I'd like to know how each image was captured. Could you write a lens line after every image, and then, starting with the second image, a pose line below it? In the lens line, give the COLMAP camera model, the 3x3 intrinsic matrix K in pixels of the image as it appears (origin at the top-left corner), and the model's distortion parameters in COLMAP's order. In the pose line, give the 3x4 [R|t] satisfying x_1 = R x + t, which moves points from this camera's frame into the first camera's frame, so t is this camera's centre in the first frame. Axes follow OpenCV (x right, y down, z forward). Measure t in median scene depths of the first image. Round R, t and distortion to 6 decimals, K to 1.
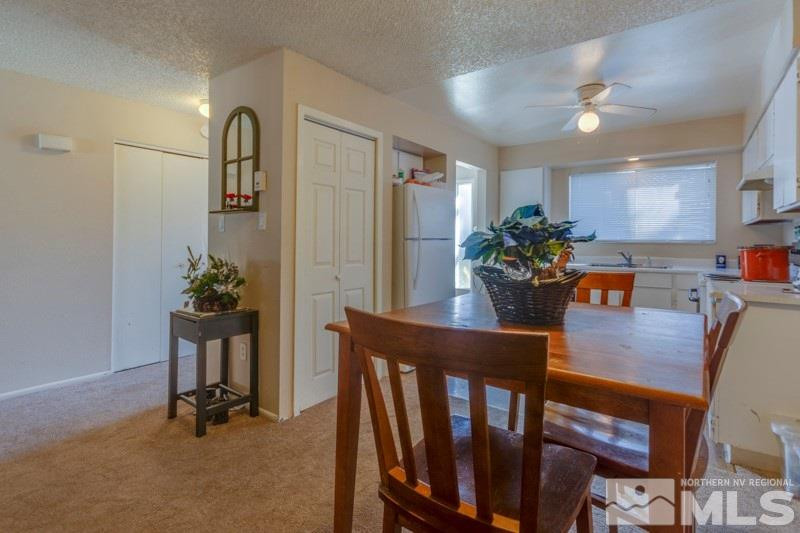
lens RADIAL K [[386.3, 0, 401.6], [0, 386.3, 246.7], [0, 0, 1]] dist [-0.000231, -0.000006]
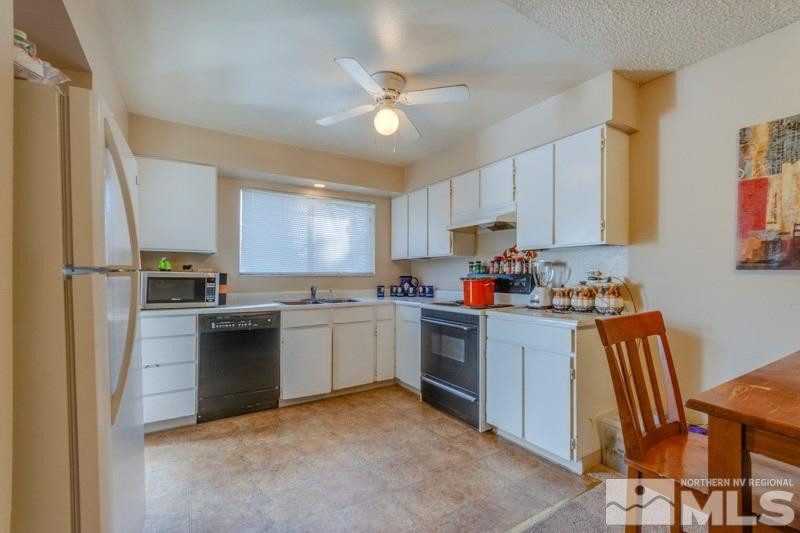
lens RADIAL K [[355.4, 0, 404.2], [0, 355.4, 275.4], [0, 0, 1]] dist [-0.001010, -0.000116]
pose [[0.337858, -0.009313, 0.941151, -0.169924], [0.018860, 0.999817, 0.003123, -0.012026], [-0.941008, 0.016695, 0.337972, 0.666869]]
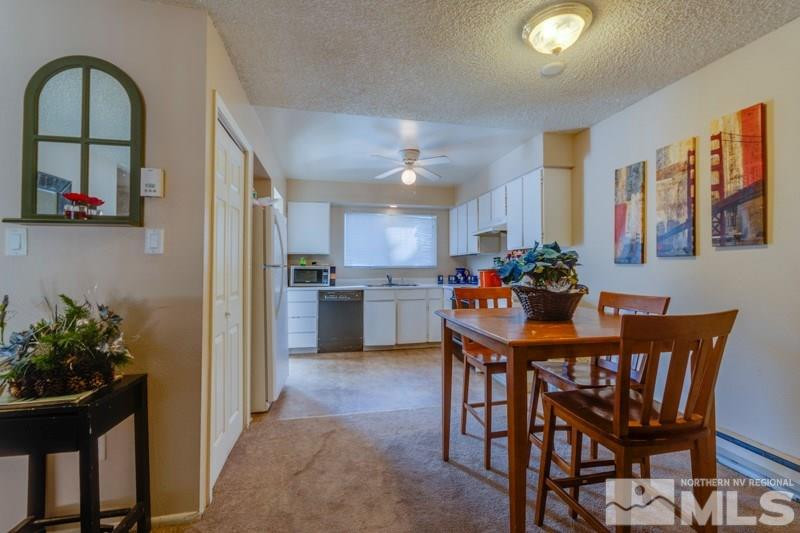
lens RADIAL K [[360.5, 0, 400.0], [0, 360.5, 266.5], [0, 0, 1]] dist [-0.000500, 0.000217]
pose [[0.656568, -0.007151, 0.754233, -0.434139], [0.019590, 0.999779, -0.007574, -0.006381], [-0.754012, 0.019748, 0.656563, 0.196328]]
